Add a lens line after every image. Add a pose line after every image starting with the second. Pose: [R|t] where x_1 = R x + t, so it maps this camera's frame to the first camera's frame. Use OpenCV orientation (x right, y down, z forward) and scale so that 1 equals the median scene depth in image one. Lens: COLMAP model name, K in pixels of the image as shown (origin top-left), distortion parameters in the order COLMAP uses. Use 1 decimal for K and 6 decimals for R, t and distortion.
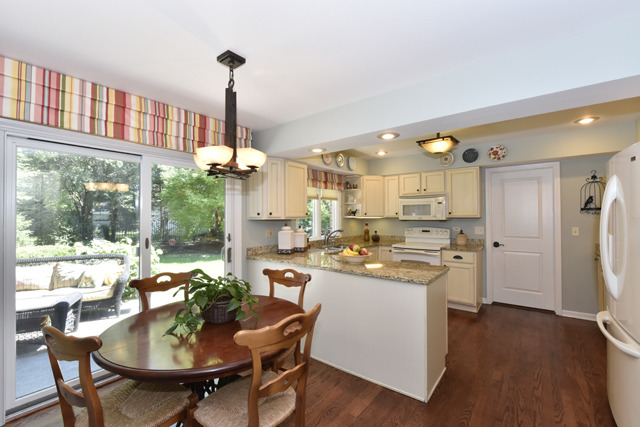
lens RADIAL K [[276.1, 0, 320.0], [0, 276.1, 213.5], [0, 0, 1]] dist [-0.027487, 0.000066]
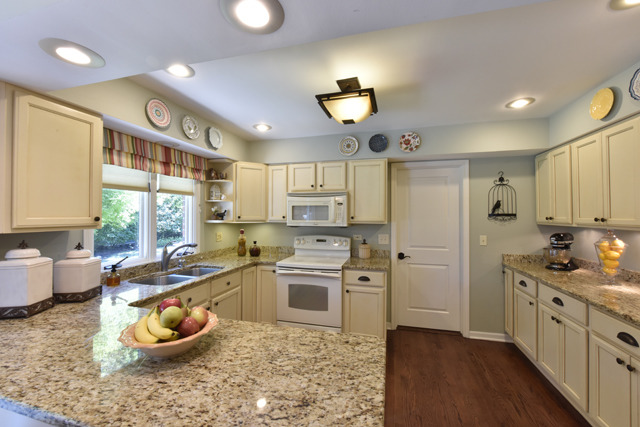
lens RADIAL K [[249.9, 0, 320.0], [0, 249.9, 213.5], [0, 0, 1]] dist [0.000296, 0.000029]
pose [[0.922040, 0.012420, 0.386896, 0.120914], [-0.013536, 0.999908, 0.000160, -0.011497], [-0.386859, -0.005385, 0.922123, 0.387334]]
